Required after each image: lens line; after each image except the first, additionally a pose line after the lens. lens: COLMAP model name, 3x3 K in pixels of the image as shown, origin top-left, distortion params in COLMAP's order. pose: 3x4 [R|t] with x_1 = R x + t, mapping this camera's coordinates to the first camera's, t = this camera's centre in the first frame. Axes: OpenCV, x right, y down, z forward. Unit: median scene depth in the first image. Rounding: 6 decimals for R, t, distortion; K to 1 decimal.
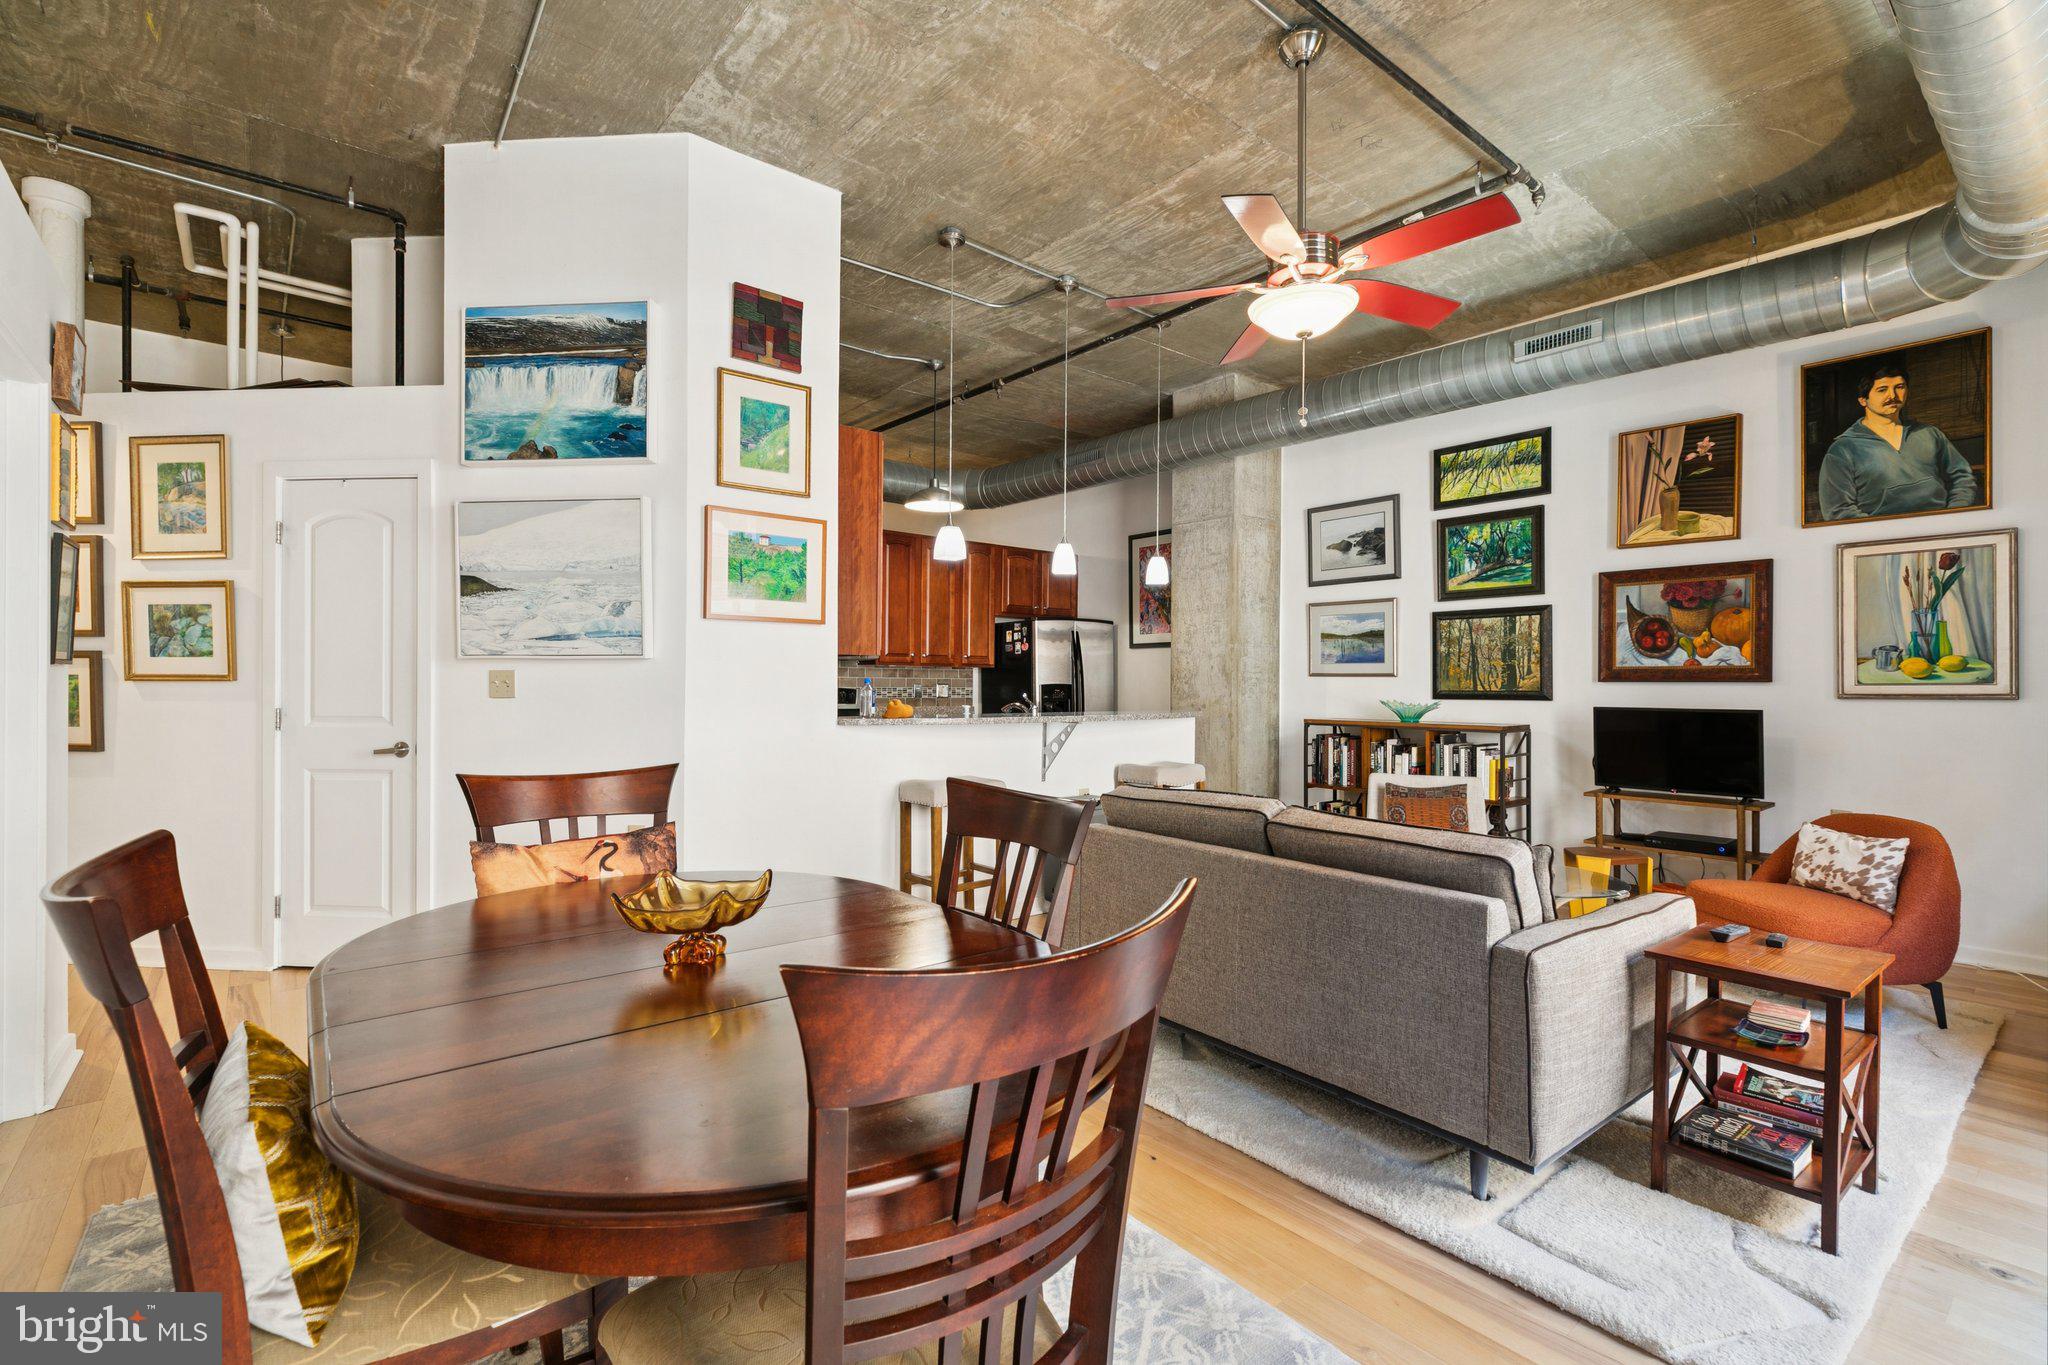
lens RADIAL K [[925.9, 0, 1021.8], [0, 925.9, 682.7], [0, 0, 1]] dist [0.008147, -0.001376]
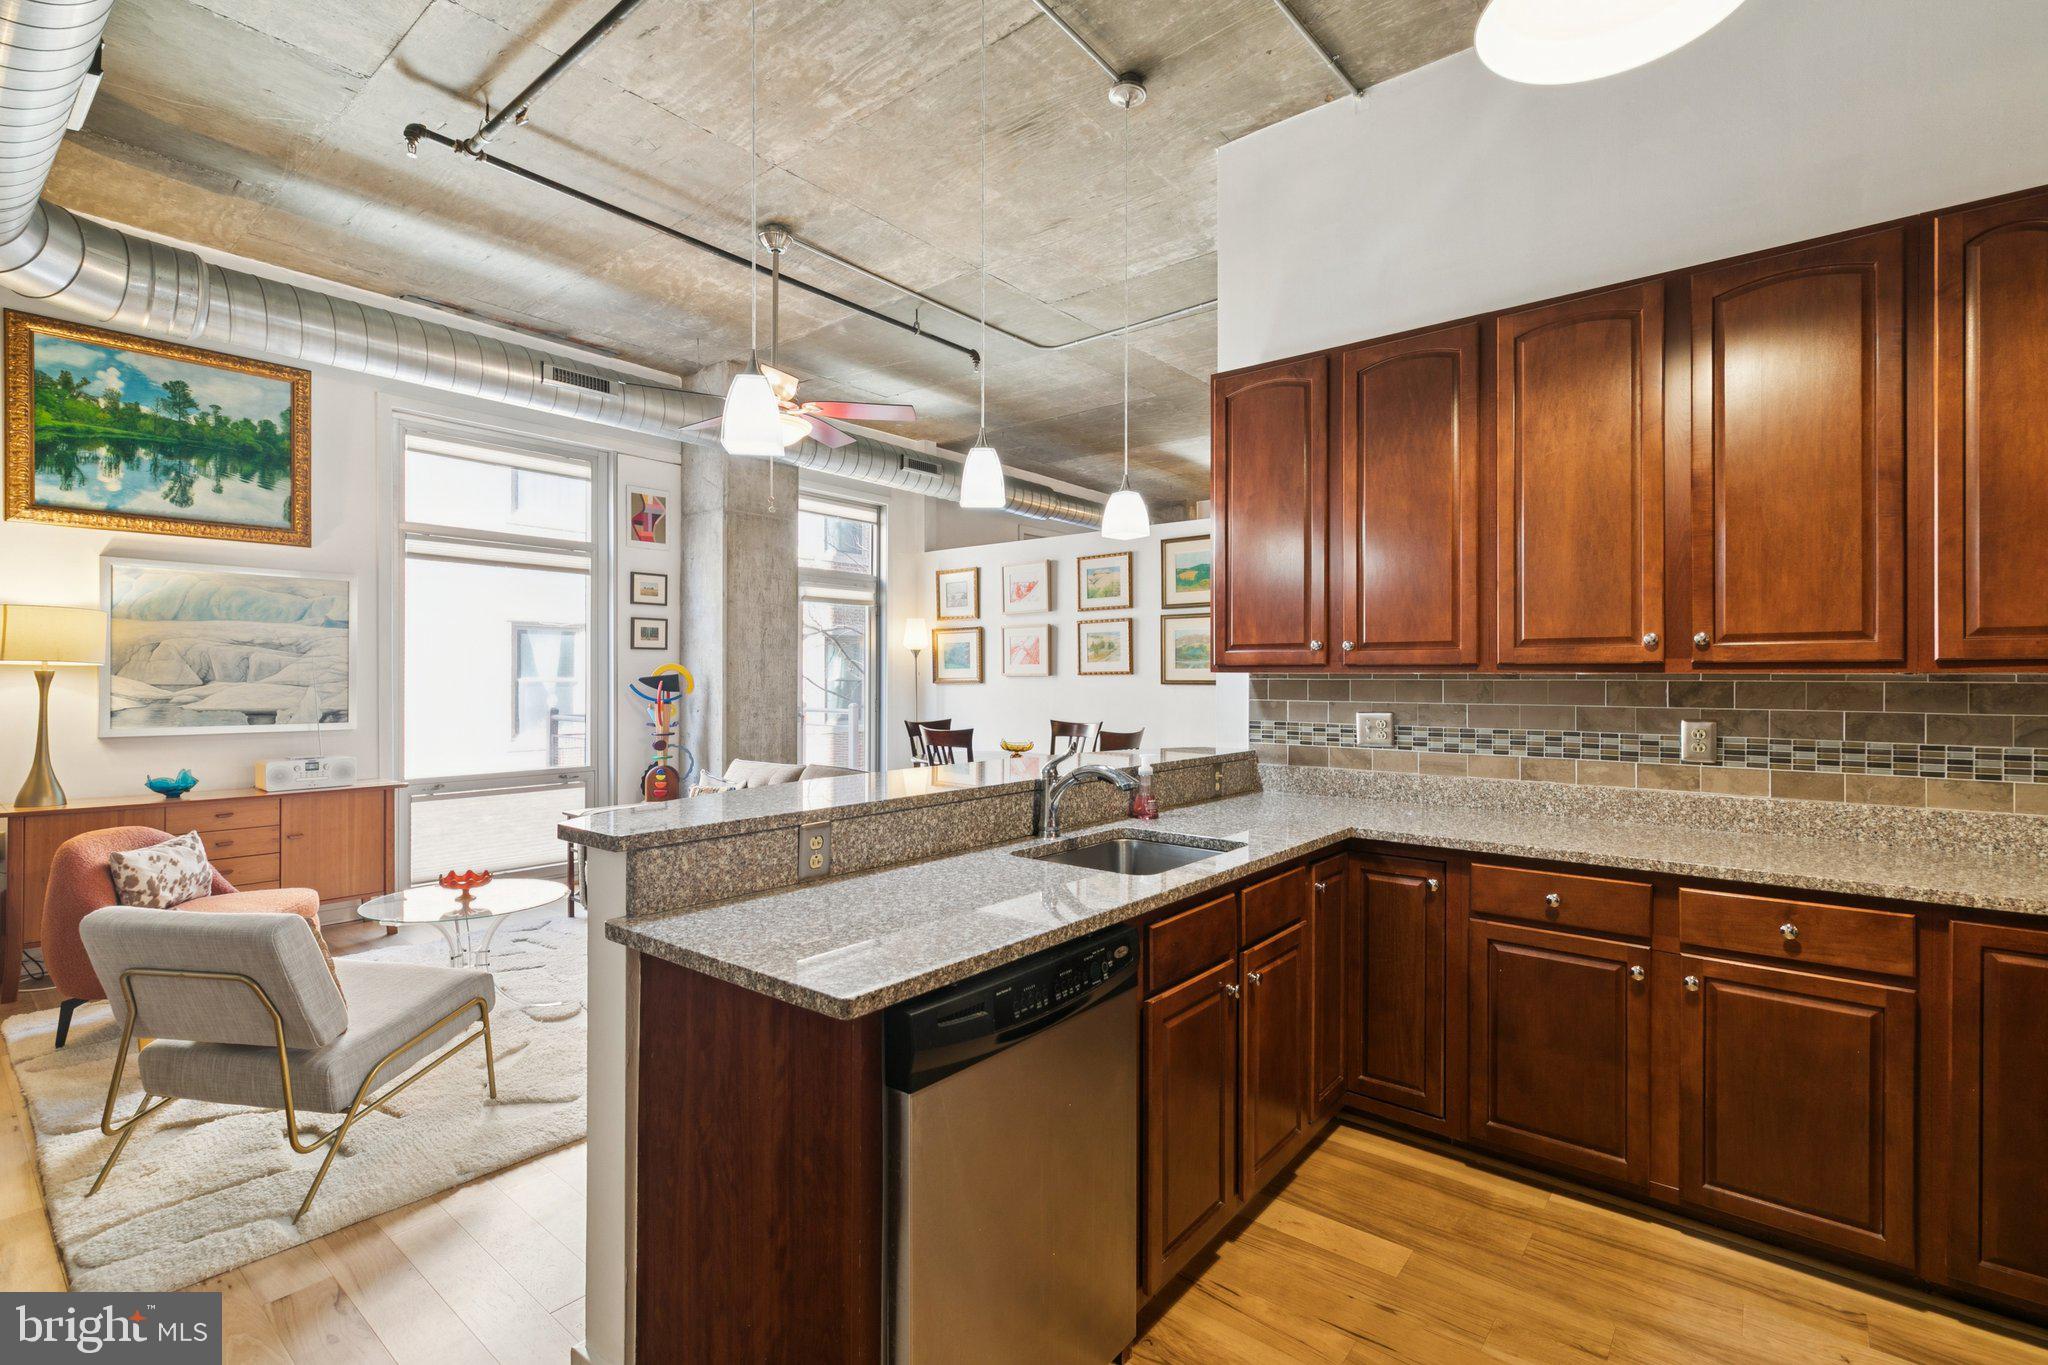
lens RADIAL K [[925.9, 0, 1023.4], [0, 925.9, 676.4], [0, 0, 1]] dist [0.008147, -0.001376]
pose [[-0.981609, -0.012914, -0.190466, 0.124972], [-0.013222, 0.999913, 0.000346, -0.022430], [0.190444, 0.002858, -0.981694, 1.560609]]
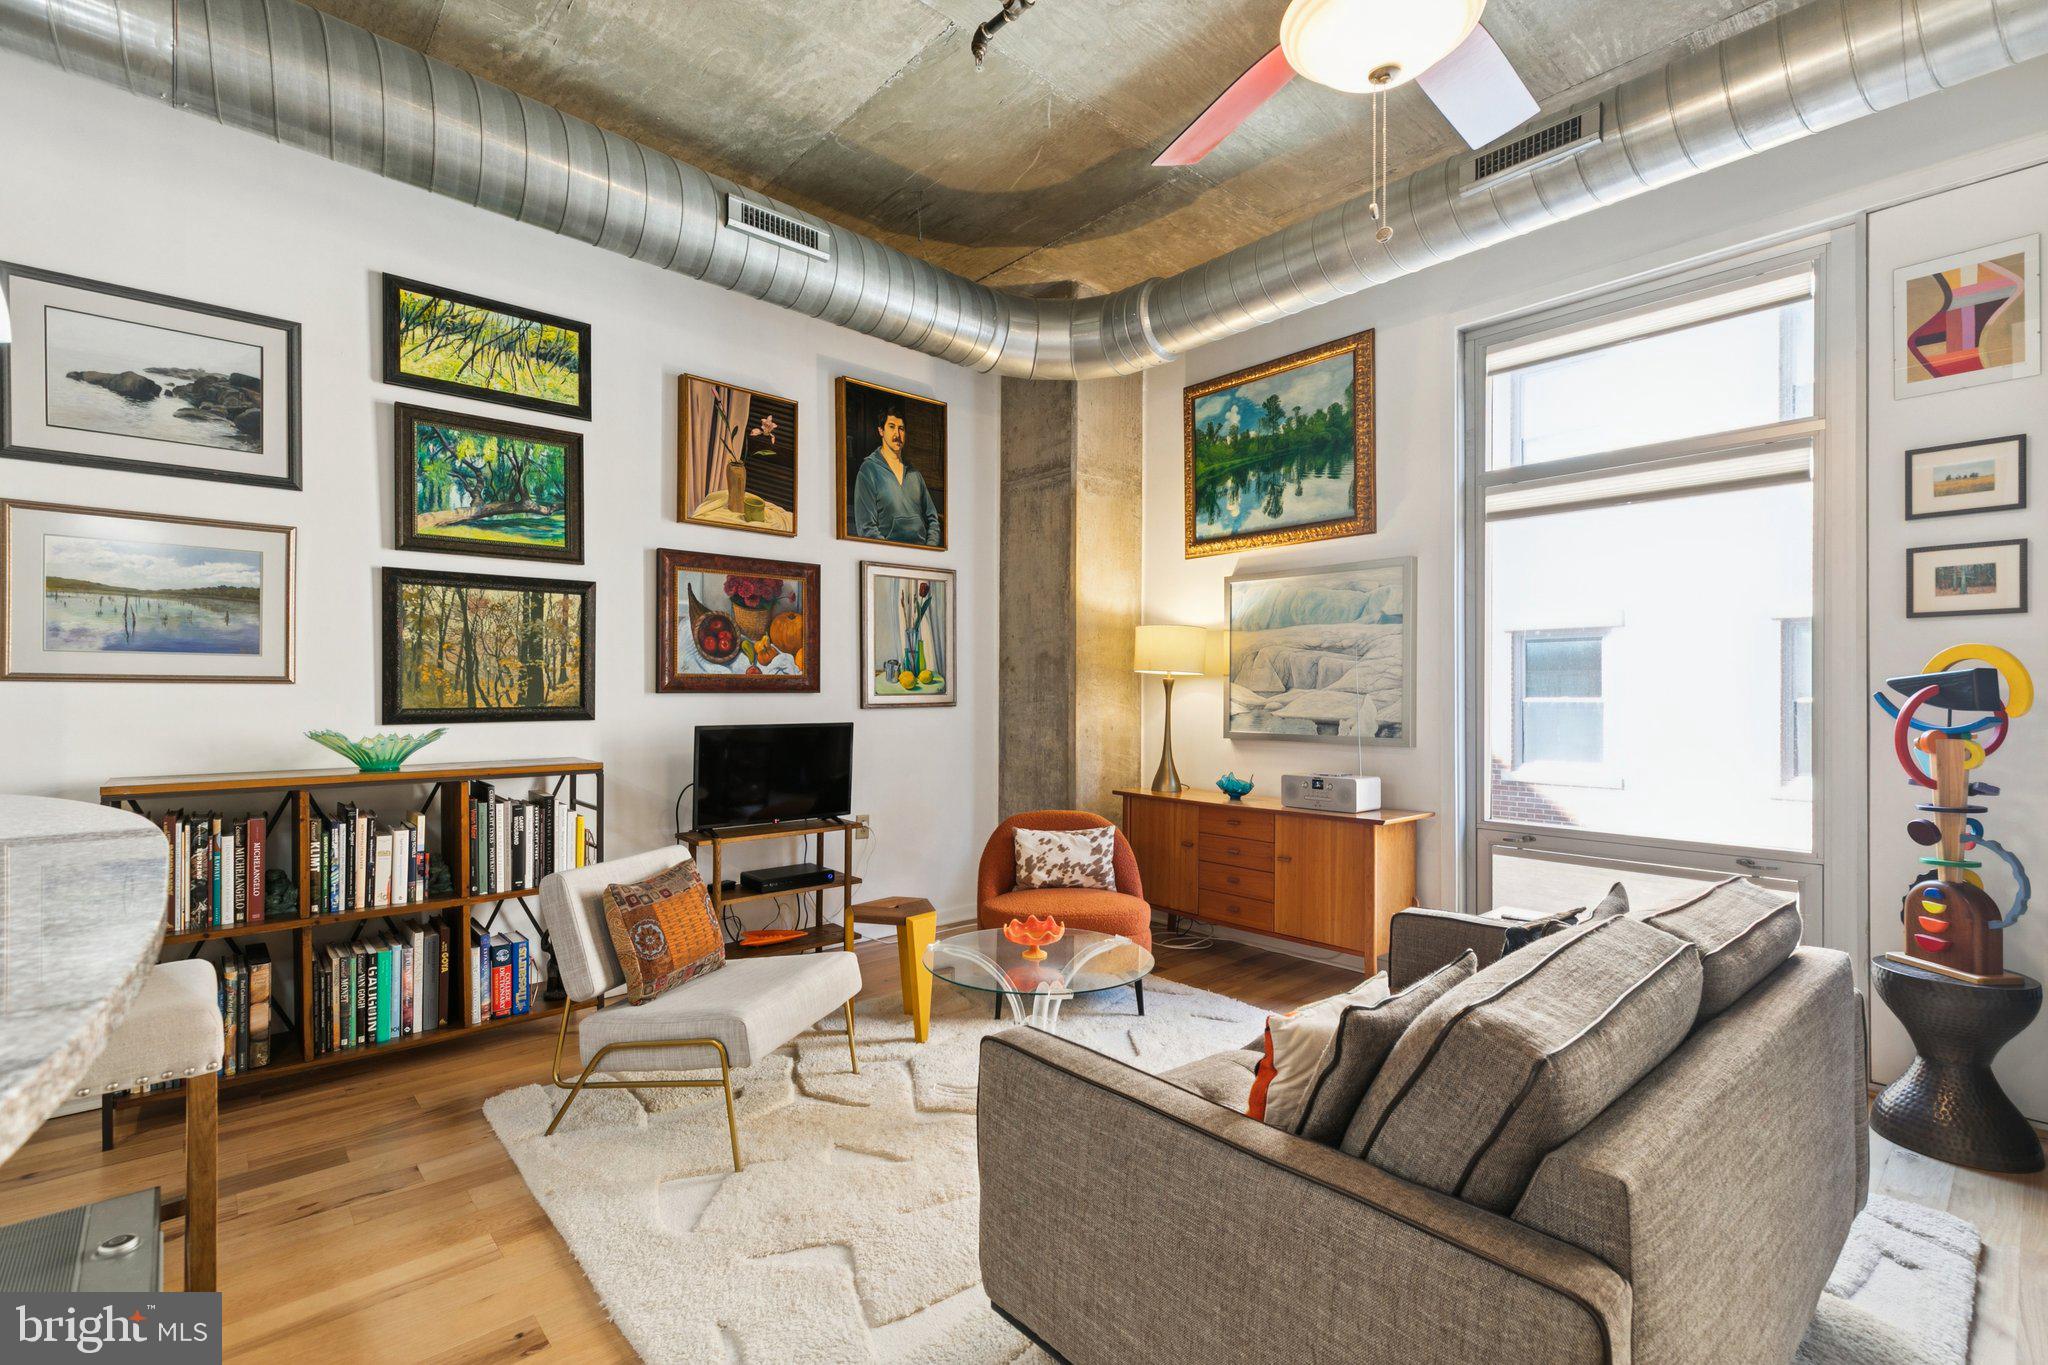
lens RADIAL K [[925.9, 0, 1028.6], [0, 925.9, 692.5], [0, 0, 1]] dist [0.008147, -0.001376]
pose [[-0.046565, -0.006034, 0.998897, -0.154594], [-0.002238, 0.999980, 0.005936, -0.007114], [-0.998913, -0.001960, -0.046577, 0.793940]]
